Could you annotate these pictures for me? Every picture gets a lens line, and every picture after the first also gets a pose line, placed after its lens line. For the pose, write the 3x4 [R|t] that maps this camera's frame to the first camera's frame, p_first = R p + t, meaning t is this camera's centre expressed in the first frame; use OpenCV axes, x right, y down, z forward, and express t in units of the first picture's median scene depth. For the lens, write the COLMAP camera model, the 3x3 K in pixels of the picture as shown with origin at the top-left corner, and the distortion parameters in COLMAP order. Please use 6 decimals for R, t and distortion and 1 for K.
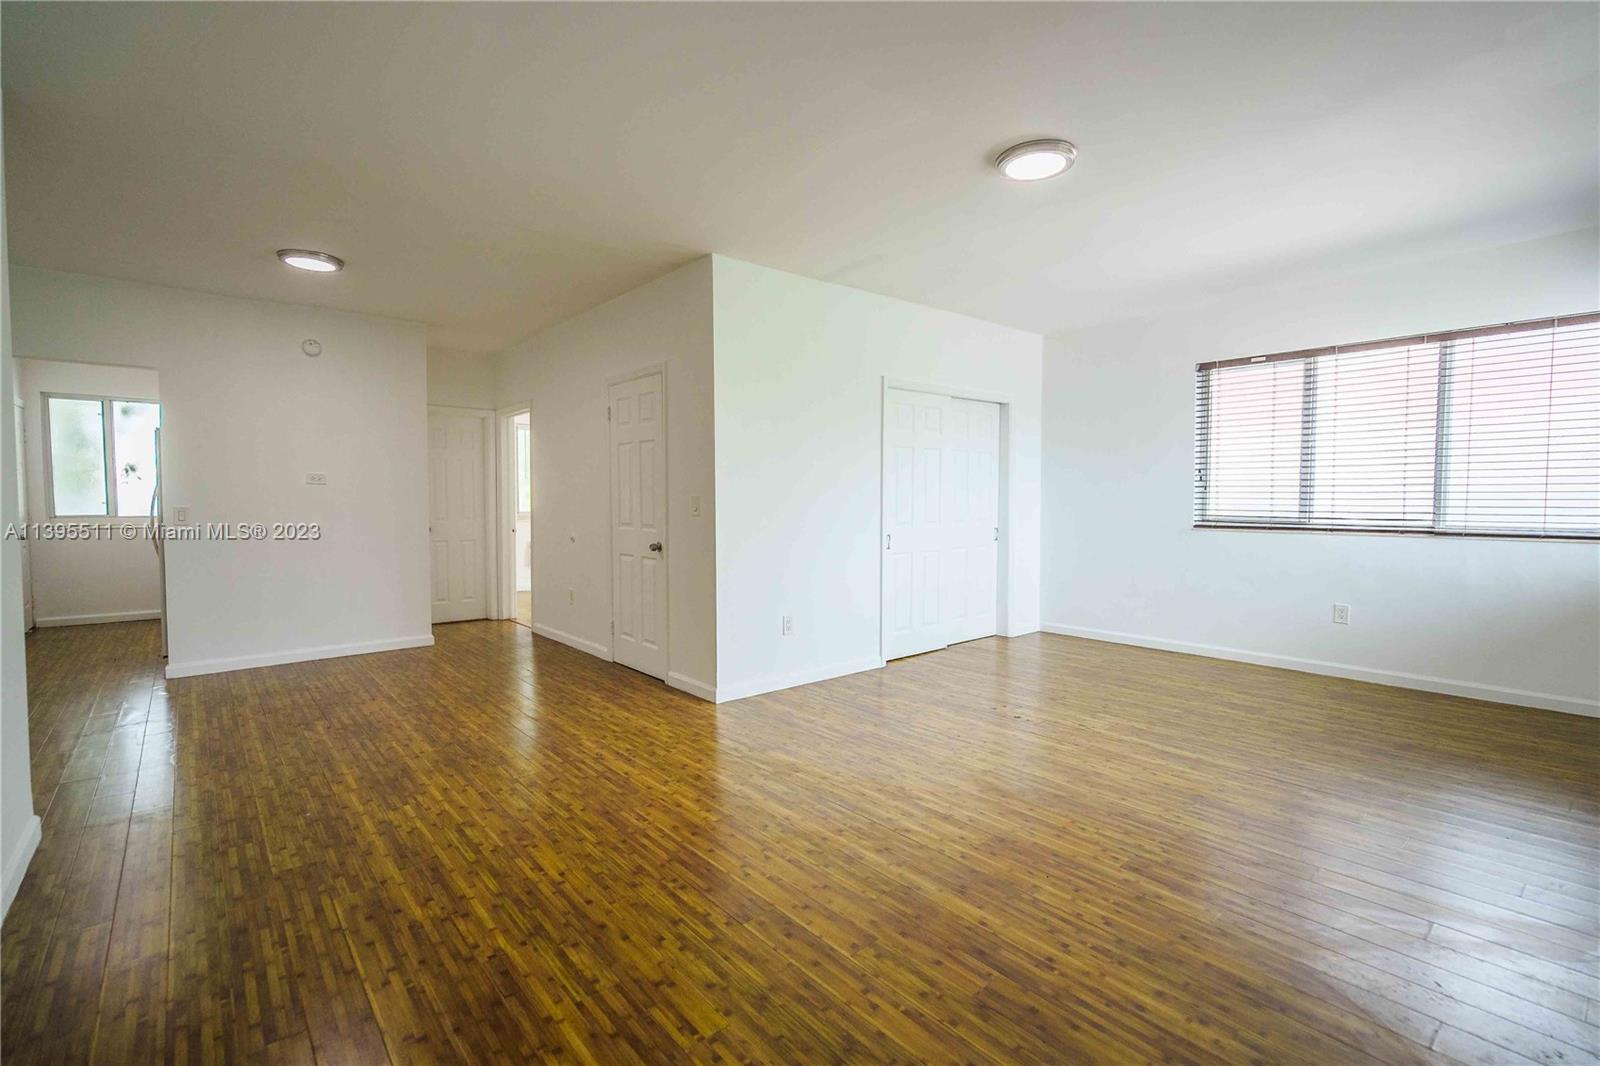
lens RADIAL K [[727.9, 0, 807.9], [0, 727.9, 527.1], [0, 0, 1]] dist [-0.013366, 0.000517]
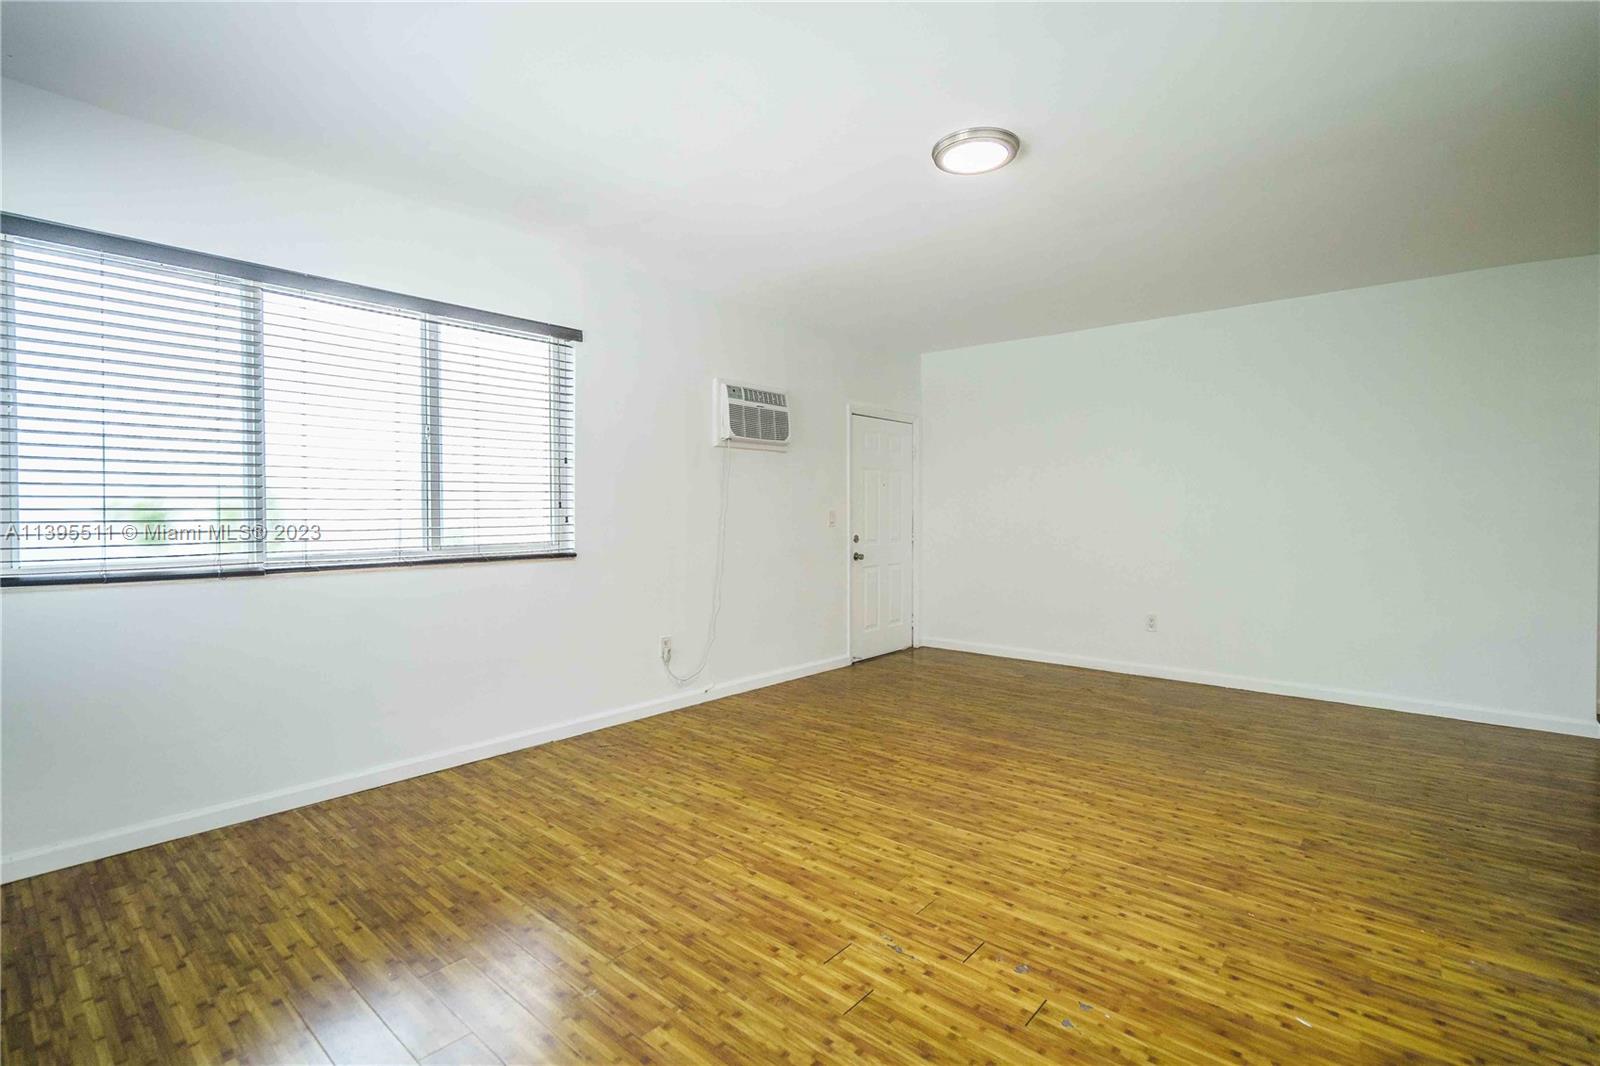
lens RADIAL K [[734.9, 0, 776.0], [0, 734.9, 526.3], [0, 0, 1]] dist [-0.008471, 0.000306]
pose [[-0.994025, 0.005296, -0.109026, 0.543629], [-0.001166, 0.998250, 0.059123, -0.067860], [0.109148, 0.058897, -0.992279, 1.566223]]
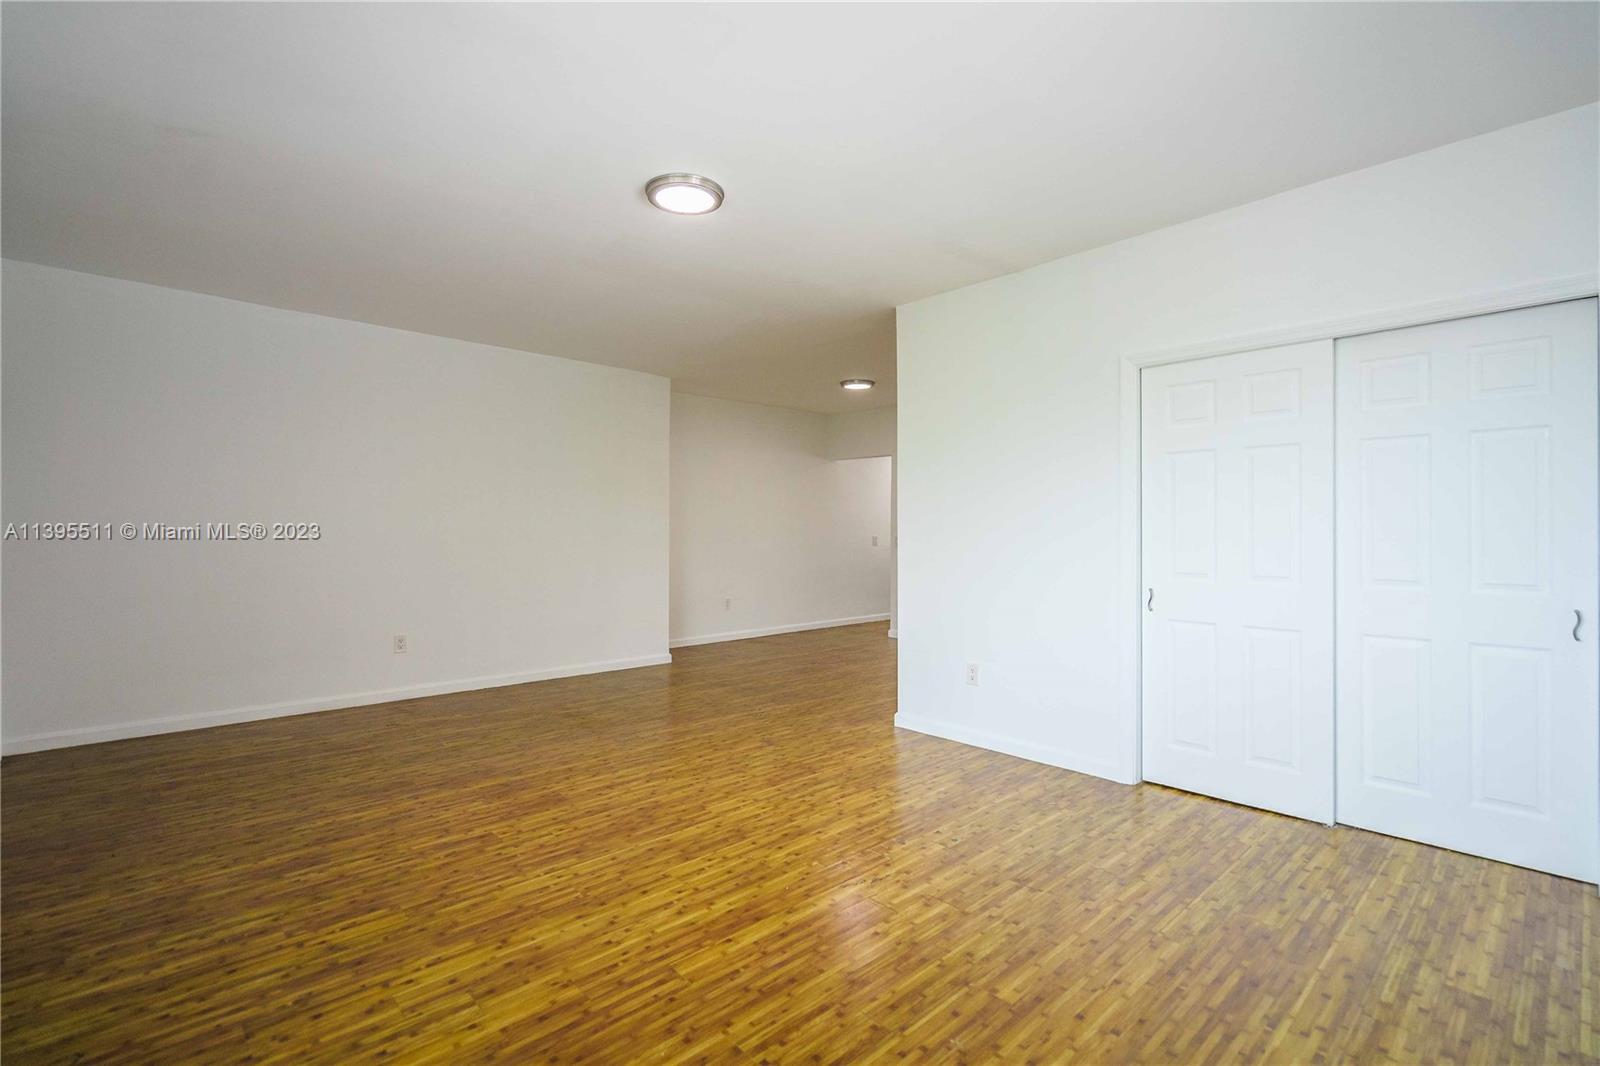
lens RADIAL K [[755.9, 0, 805.9], [0, 755.9, 528.4], [0, 0, 1]] dist [-0.003780, -0.000177]
pose [[0.030795, 0.001055, -0.999525, 1.103757], [-0.041788, 0.999126, -0.000232, -0.043531], [0.998652, 0.041775, 0.030812, 0.940755]]
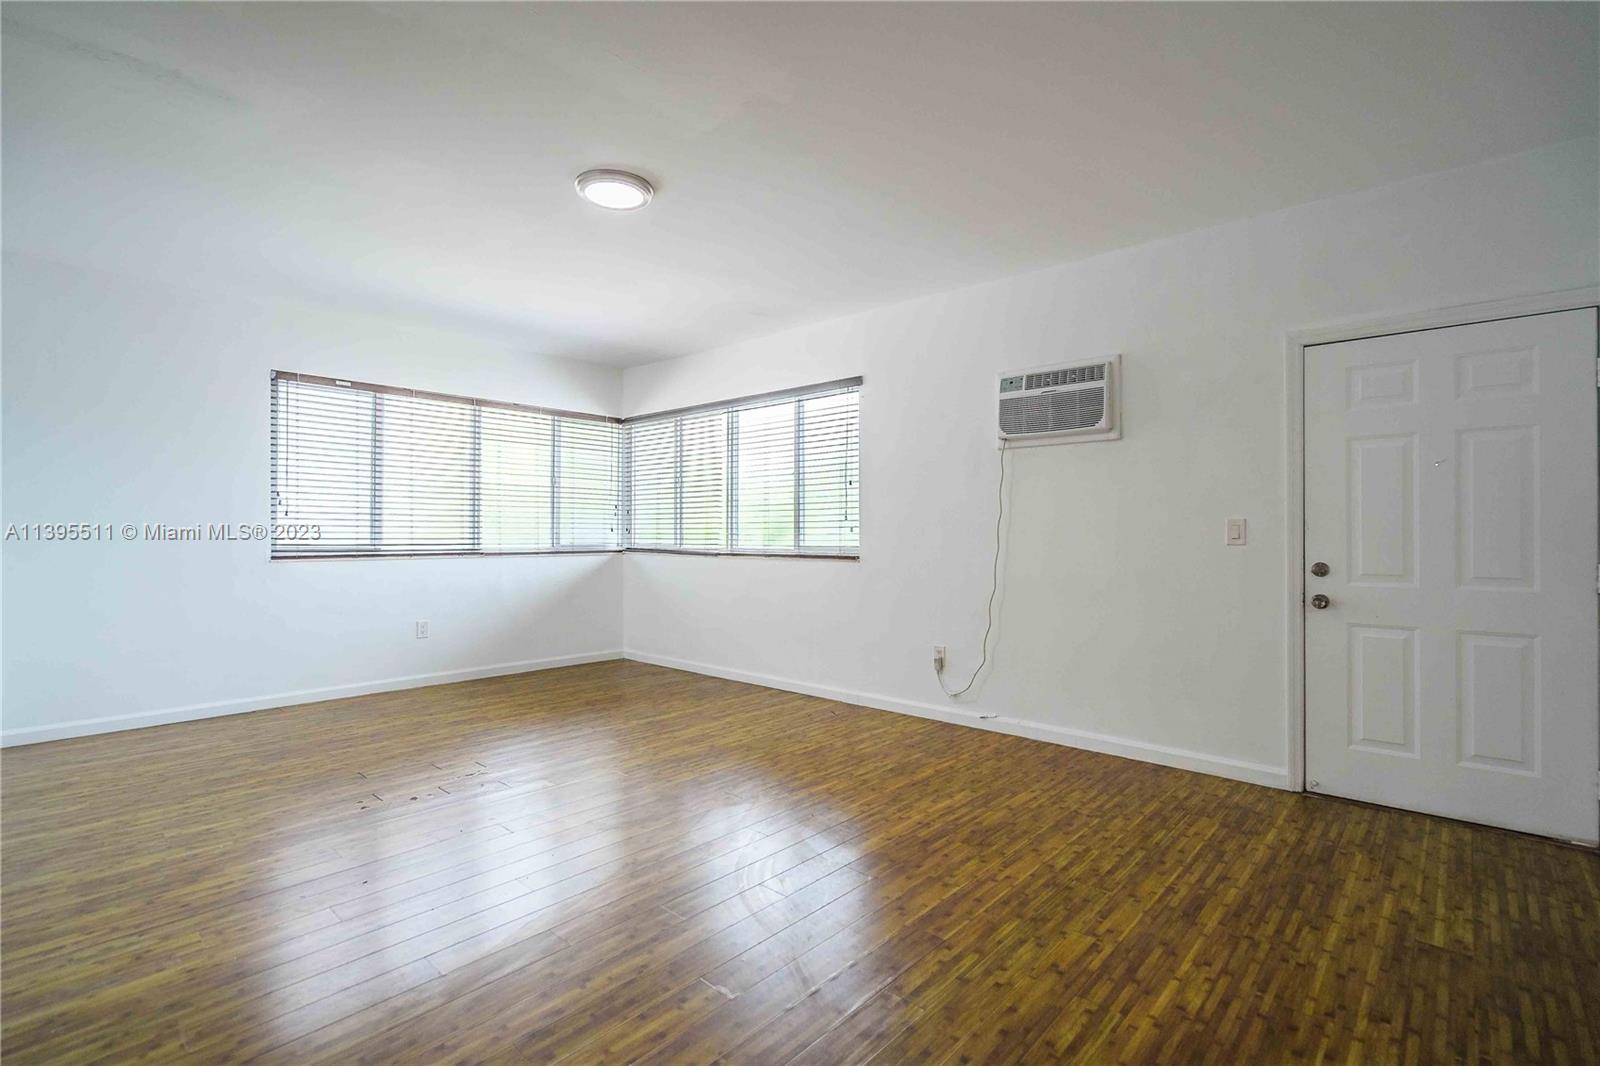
lens RADIAL K [[726.3, 0, 800.0], [0, 726.3, 533.0], [0, 0, 1]] dist [-0.003351, 0.000491]
pose [[-0.120772, -0.001345, 0.992679, -0.591935], [0.037218, 0.999290, 0.005882, -0.018495], [-0.991982, 0.037656, -0.120636, 0.719599]]
